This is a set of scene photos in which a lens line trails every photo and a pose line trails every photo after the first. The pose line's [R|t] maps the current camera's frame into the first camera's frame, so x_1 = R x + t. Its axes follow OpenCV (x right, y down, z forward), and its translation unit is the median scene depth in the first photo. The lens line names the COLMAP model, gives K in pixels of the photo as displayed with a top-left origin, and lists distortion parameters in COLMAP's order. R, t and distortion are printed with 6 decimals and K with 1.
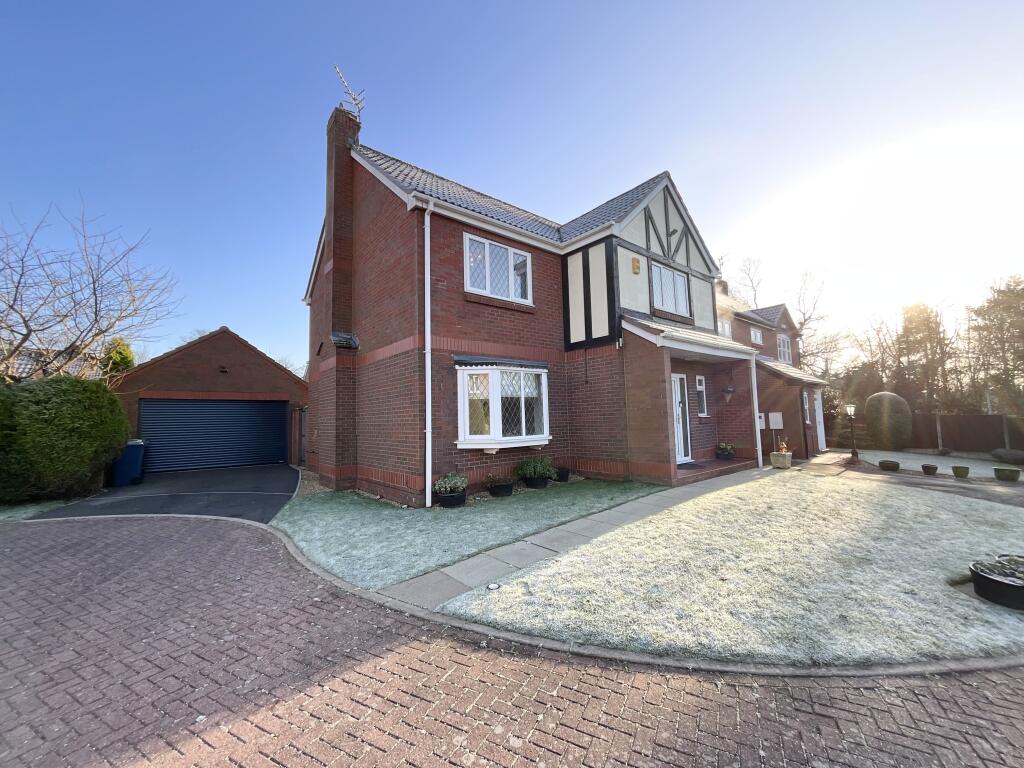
lens RADIAL K [[412.8, 0, 513.8], [0, 412.8, 381.3], [0, 0, 1]] dist [0.000620, 0.000550]
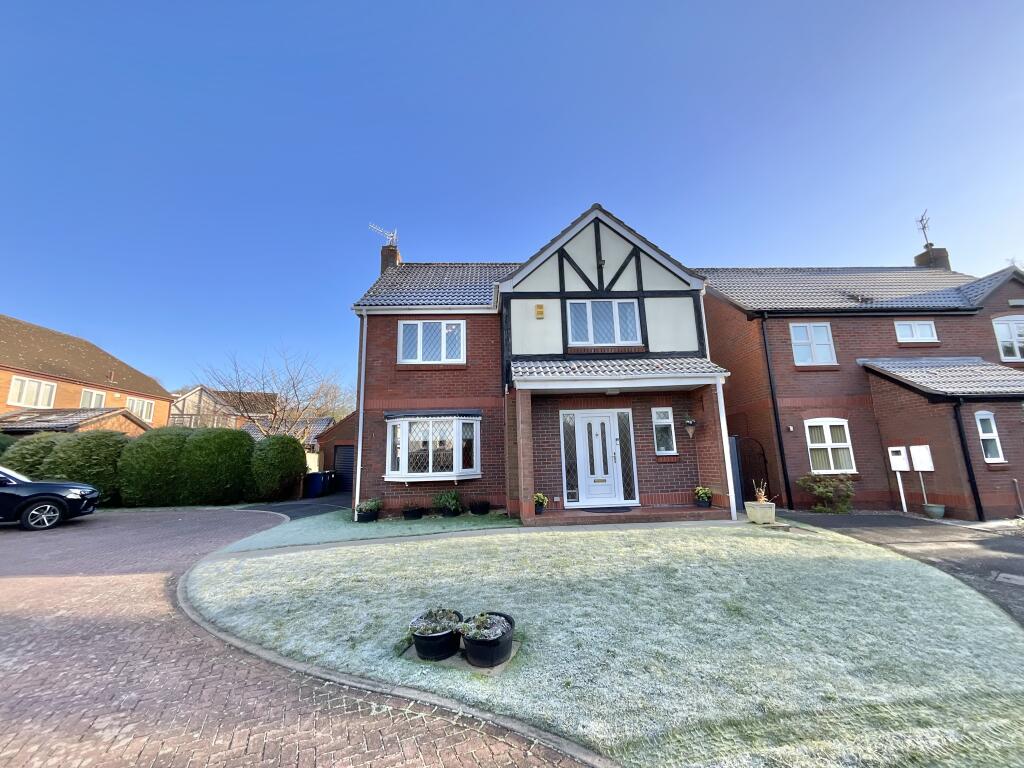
lens RADIAL K [[412.8, 0, 517.3], [0, 412.8, 384.4], [0, 0, 1]] dist [0.000620, 0.000550]
pose [[0.800865, -0.105182, -0.589536, 0.892230], [0.060533, 0.993631, -0.095047, 0.002149], [0.595778, 0.040433, 0.802131, 0.132014]]
